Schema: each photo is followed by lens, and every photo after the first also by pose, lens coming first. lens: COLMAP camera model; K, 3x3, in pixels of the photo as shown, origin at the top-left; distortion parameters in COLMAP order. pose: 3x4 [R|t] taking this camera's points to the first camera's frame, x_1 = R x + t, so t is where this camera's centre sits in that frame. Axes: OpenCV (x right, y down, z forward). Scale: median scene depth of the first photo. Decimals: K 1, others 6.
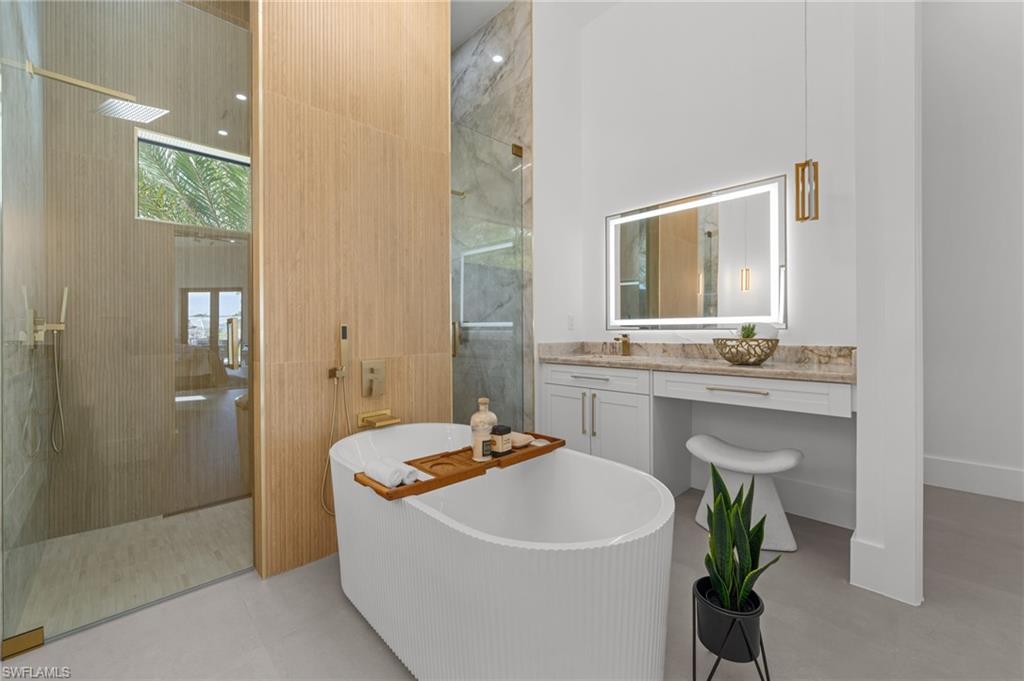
lens RADIAL K [[408.1, 0, 508.3], [0, 408.1, 333.4], [0, 0, 1]] dist [0.013148, -0.000579]
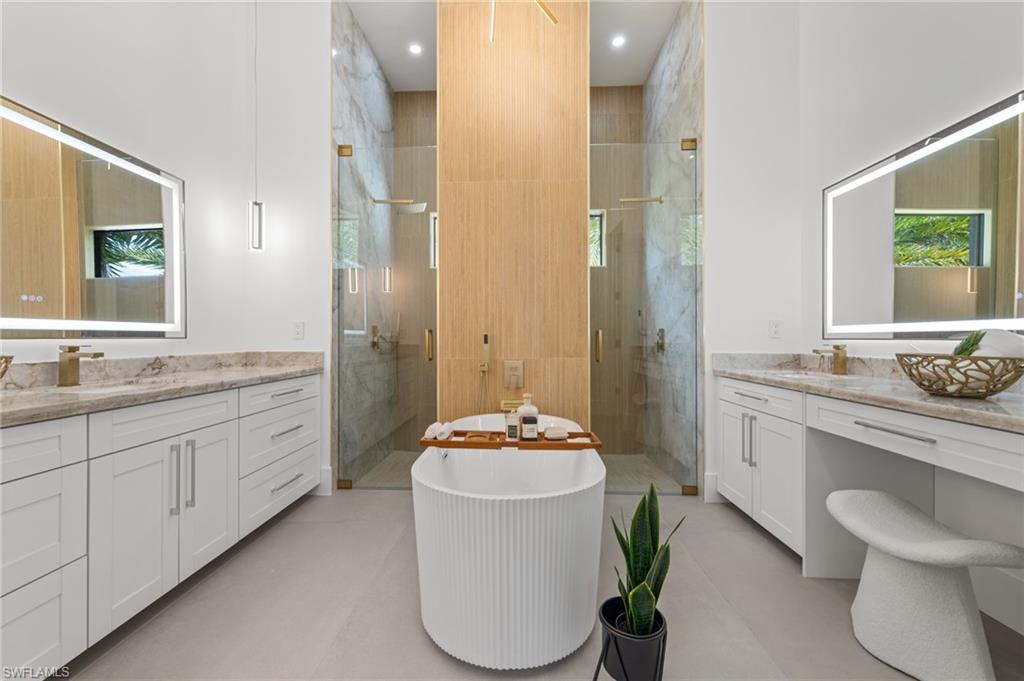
lens RADIAL K [[408.1, 0, 494.4], [0, 408.1, 341.4], [0, 0, 1]] dist [0.013148, -0.000579]
pose [[0.699130, 0.014164, -0.714854, 0.496621], [-0.011323, 0.999898, 0.008738, -0.005370], [0.714905, 0.001985, 0.699219, 0.047092]]
